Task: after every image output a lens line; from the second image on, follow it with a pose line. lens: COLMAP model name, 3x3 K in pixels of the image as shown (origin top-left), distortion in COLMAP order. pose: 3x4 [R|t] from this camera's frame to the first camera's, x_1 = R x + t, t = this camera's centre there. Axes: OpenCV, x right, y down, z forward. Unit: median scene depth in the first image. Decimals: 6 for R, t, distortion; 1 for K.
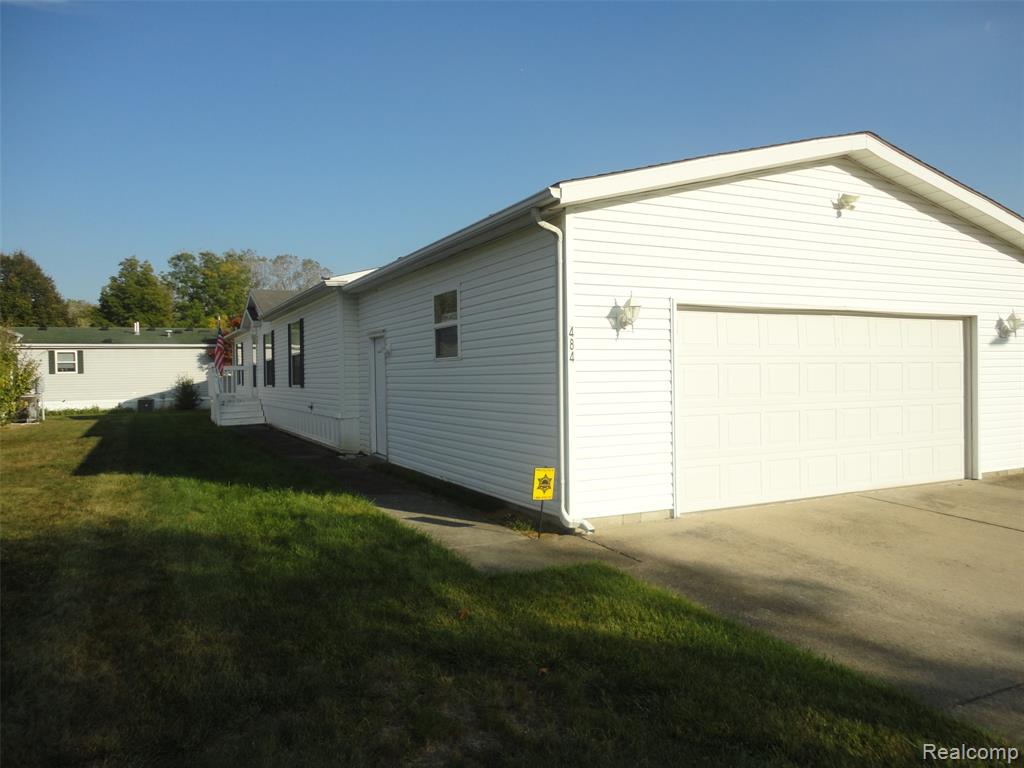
lens RADIAL K [[747.3, 0, 512.0], [0, 747.3, 384.0], [0, 0, 1]] dist [-0.007683, 0.003070]
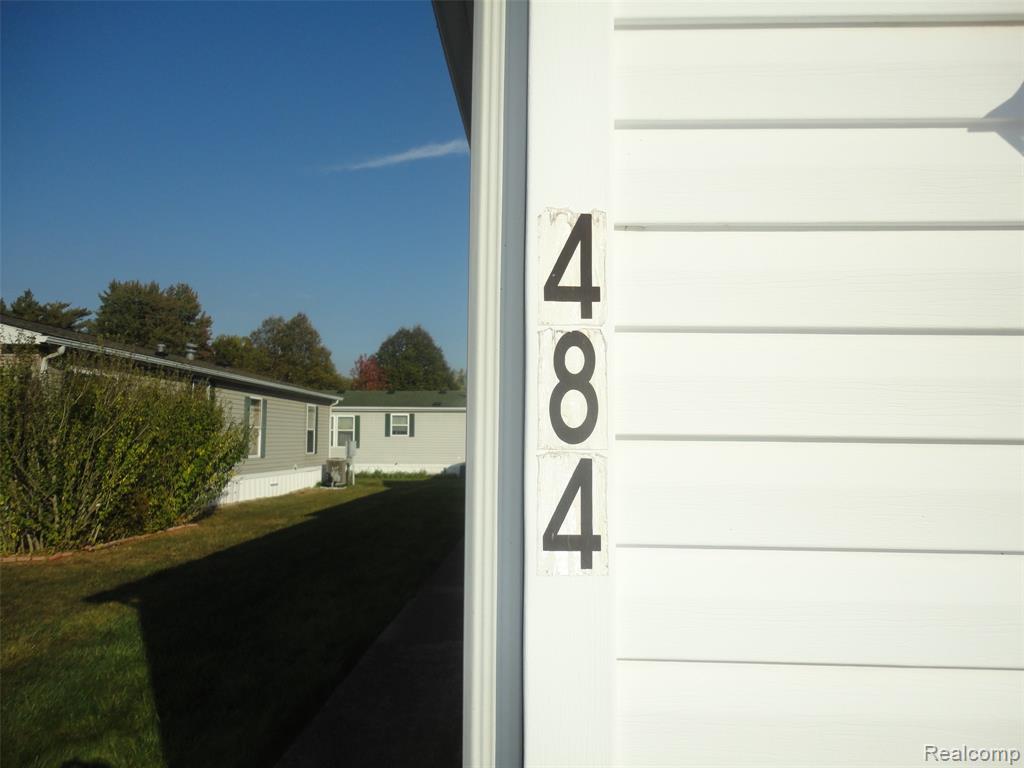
lens RADIAL K [[747.3, 0, 512.0], [0, 747.3, 384.0], [0, 0, 1]] dist [-0.007683, 0.003070]
pose [[0.873973, -0.012496, -0.485814, 0.023974], [-0.029656, 0.996435, -0.078980, -0.008934], [0.485069, 0.083434, 0.870486, 0.178974]]
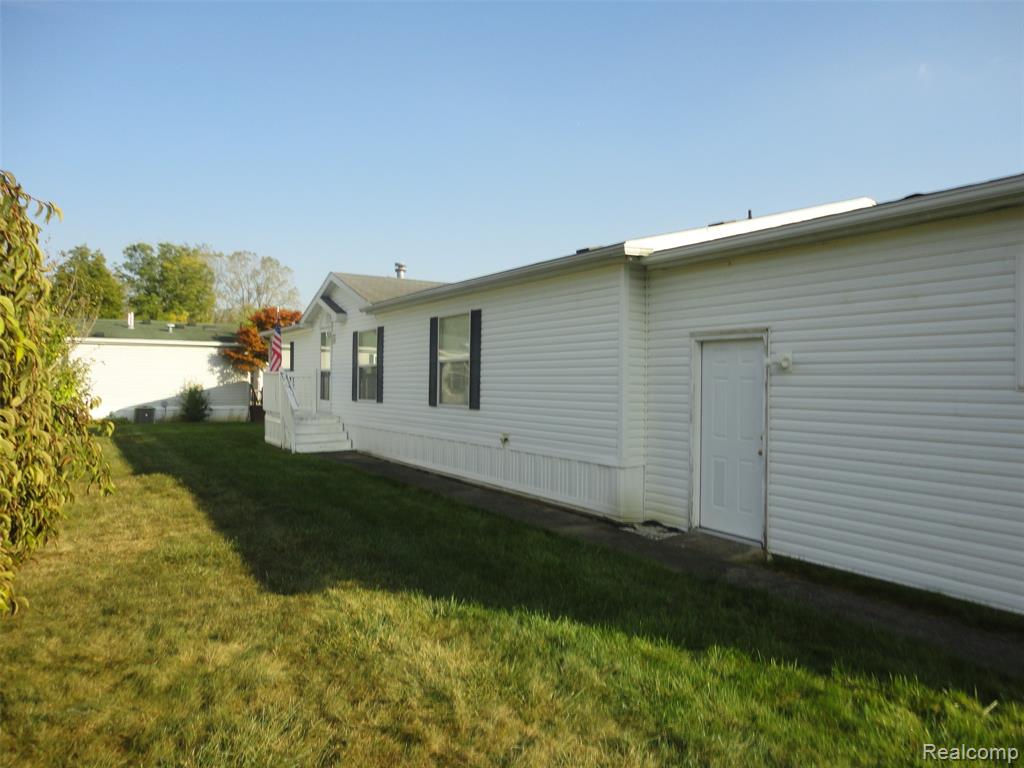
lens RADIAL K [[744.9, 0, 507.4], [0, 744.9, 381.1], [0, 0, 1]] dist [-0.000077, -0.001123]
pose [[0.997062, 0.026311, 0.071942, -0.149069], [-0.025245, 0.999558, -0.015689, -0.005656], [-0.072323, 0.013826, 0.997285, 0.151589]]
